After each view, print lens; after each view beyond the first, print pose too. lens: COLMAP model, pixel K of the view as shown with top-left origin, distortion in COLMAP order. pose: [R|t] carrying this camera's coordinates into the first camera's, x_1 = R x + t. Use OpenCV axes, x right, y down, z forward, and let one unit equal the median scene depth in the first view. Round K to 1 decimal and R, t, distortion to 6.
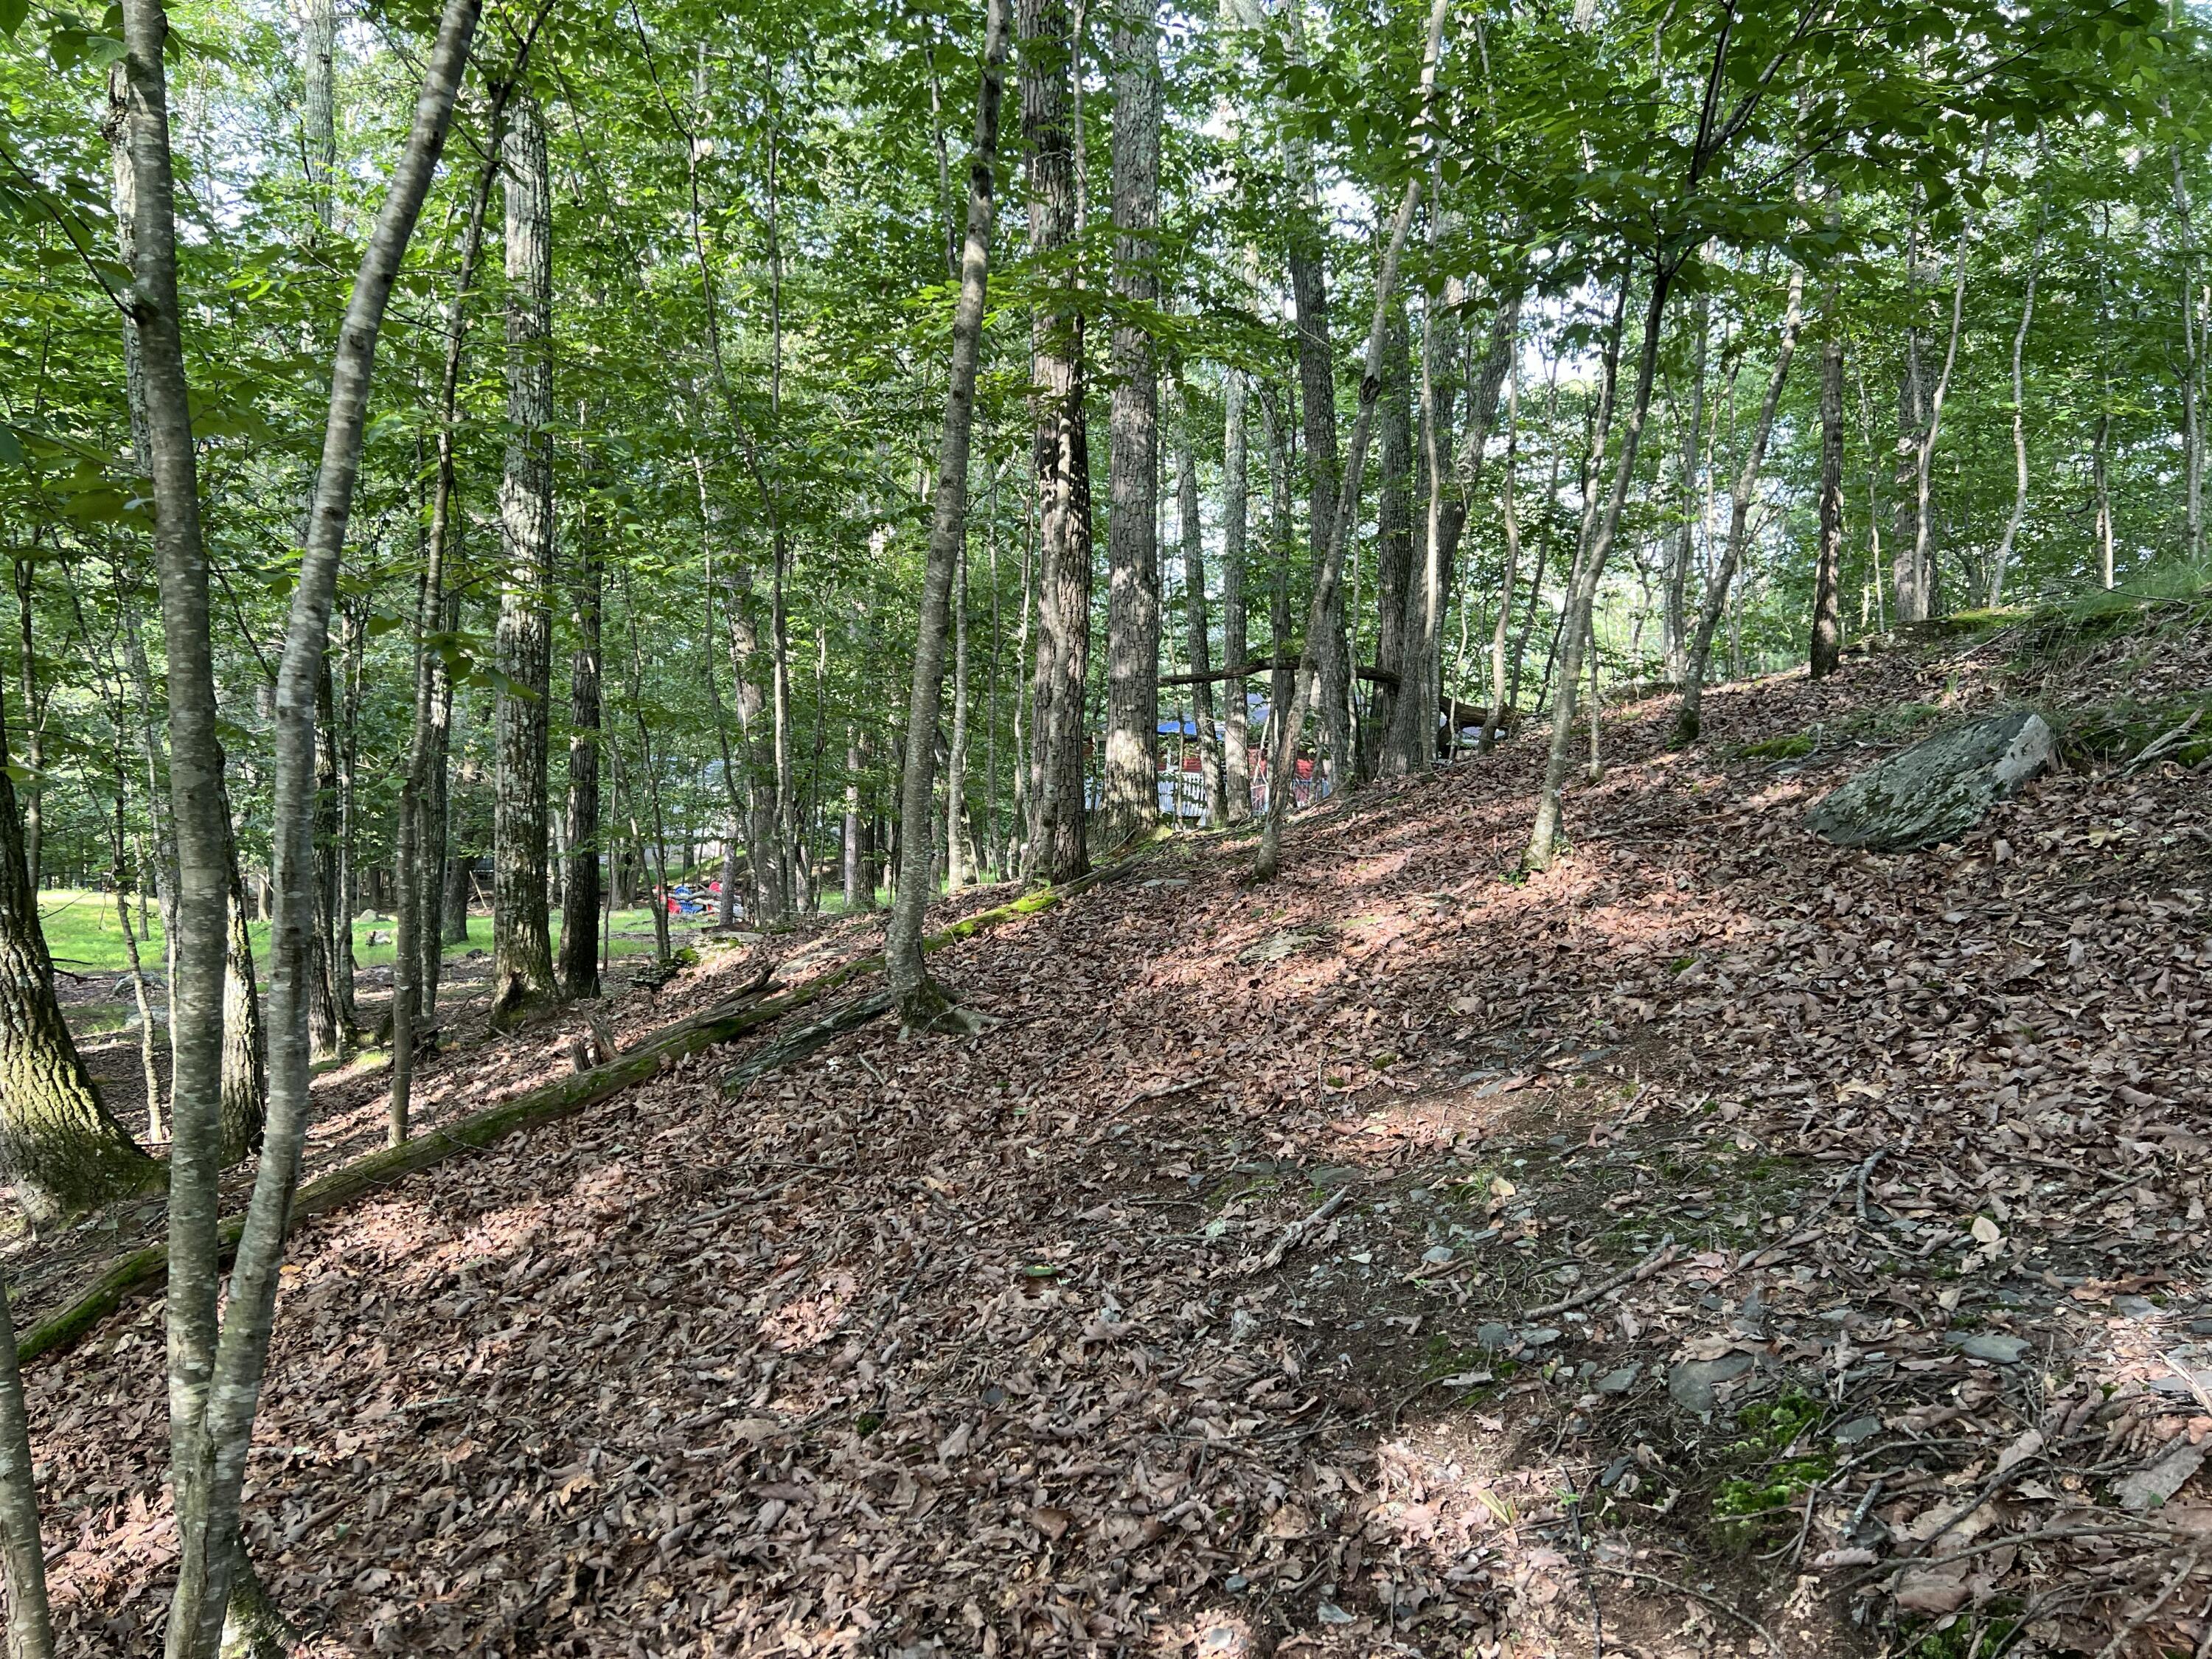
lens RADIAL K [[1654.4, 0, 1106.0], [0, 1654.4, 829.5], [0, 0, 1]] dist [0.055444, -0.071267]
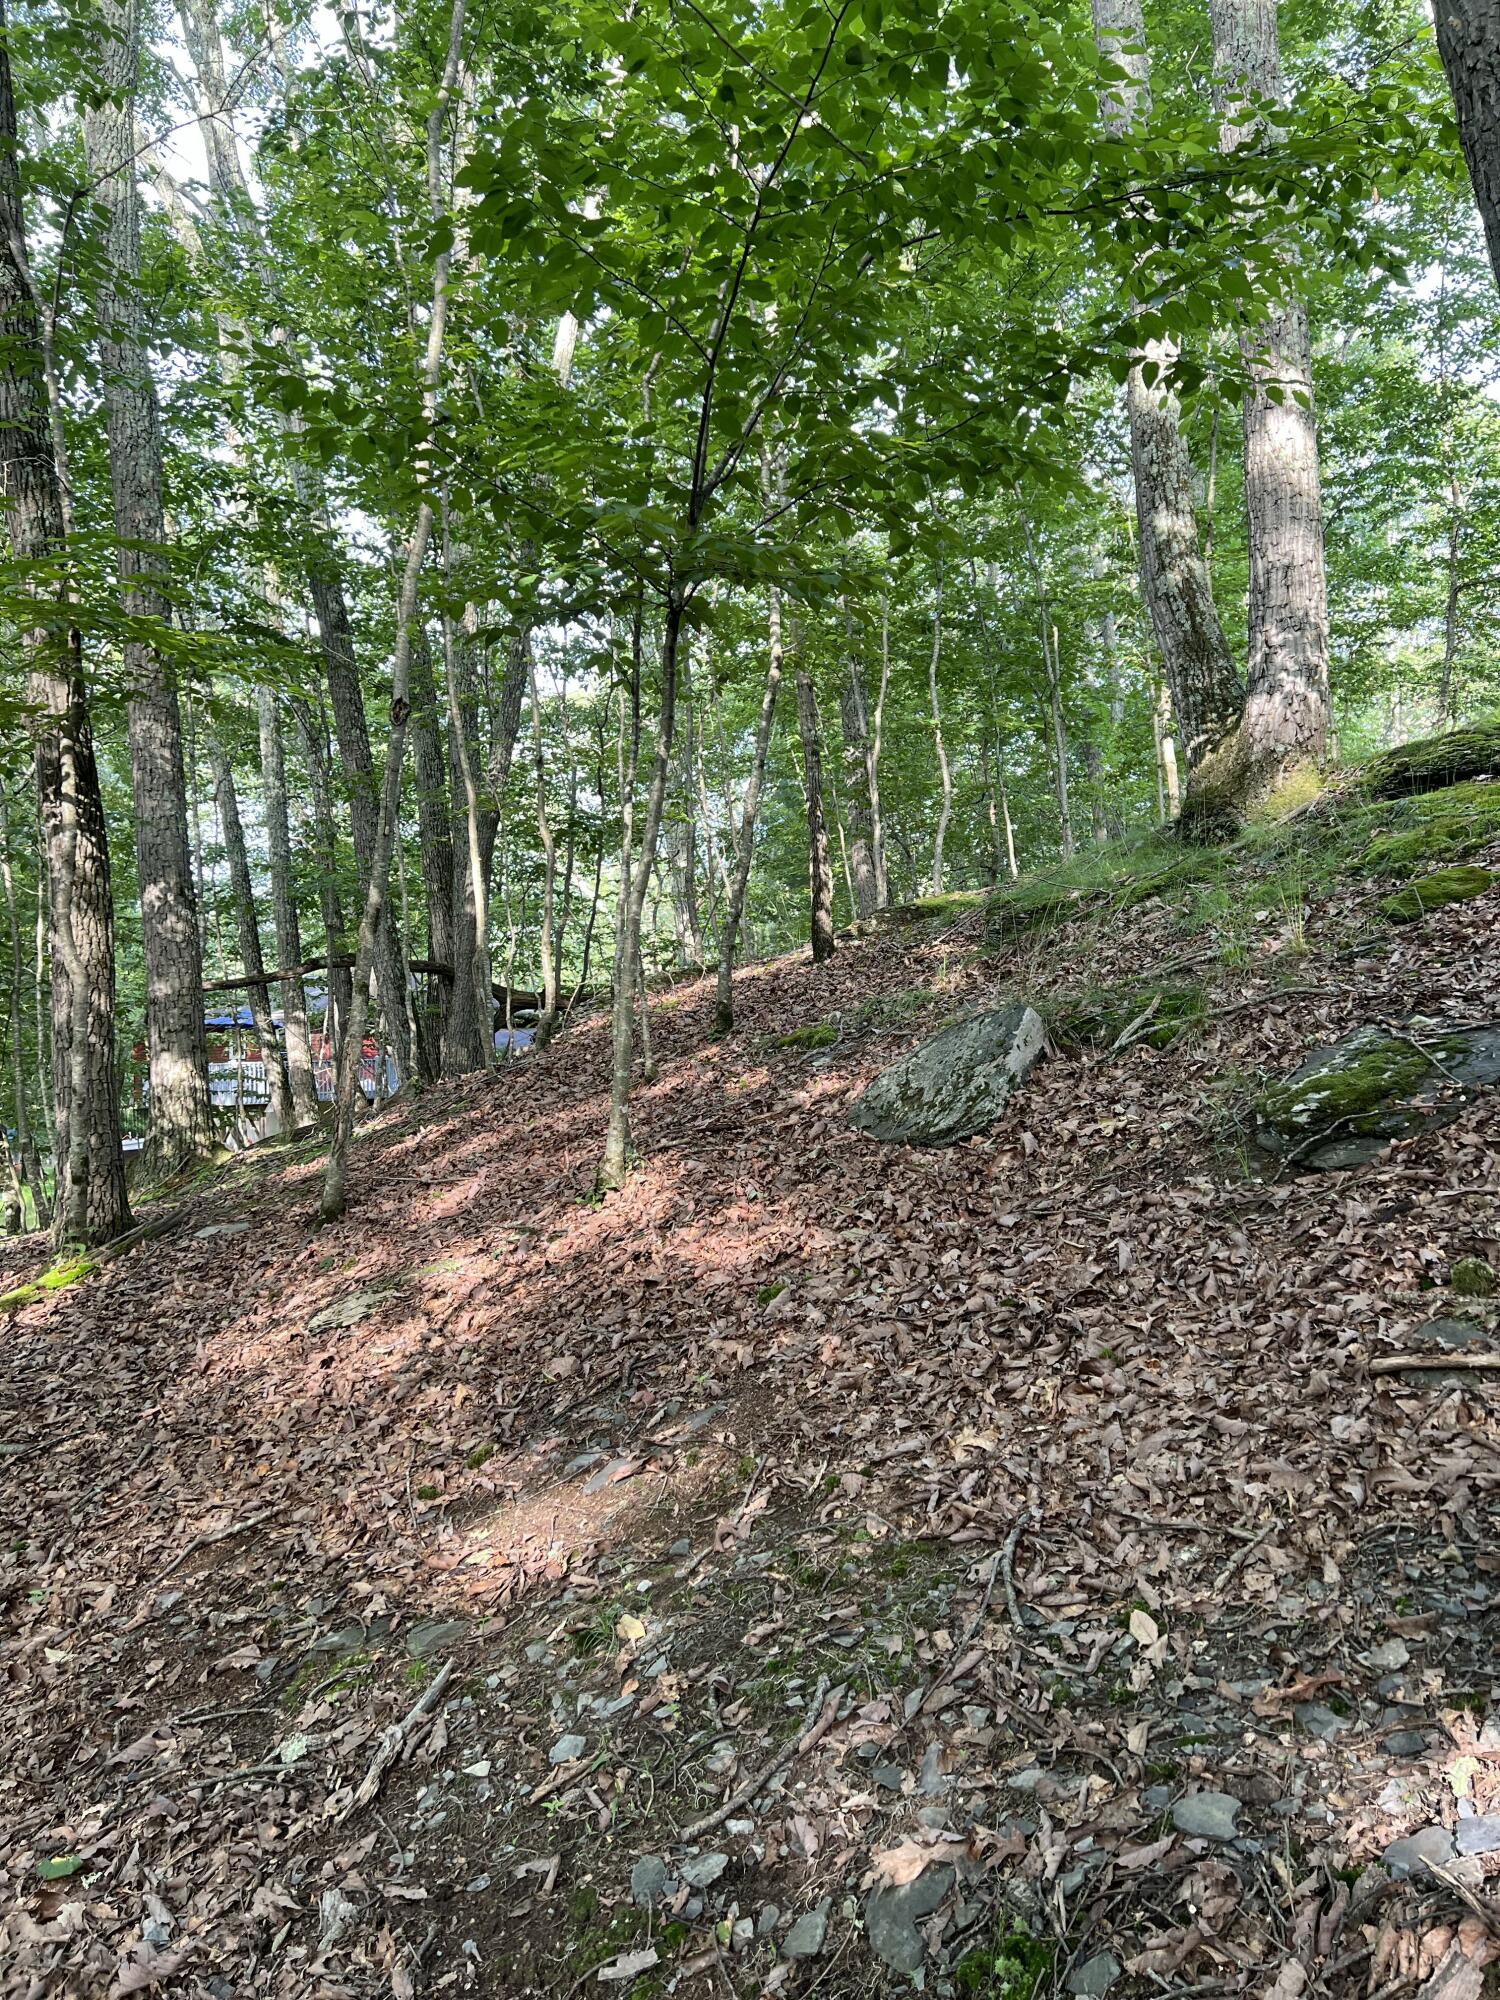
lens RADIAL K [[1411.1, 0, 750.0], [0, 1411.1, 1000.0], [0, 0, 1]] dist [0.071802, -0.071146]
pose [[0.925057, -0.076809, 0.371982, 0.032480], [0.094208, 0.995136, -0.028799, -0.067470], [-0.367960, 0.061684, 0.927793, 0.199601]]
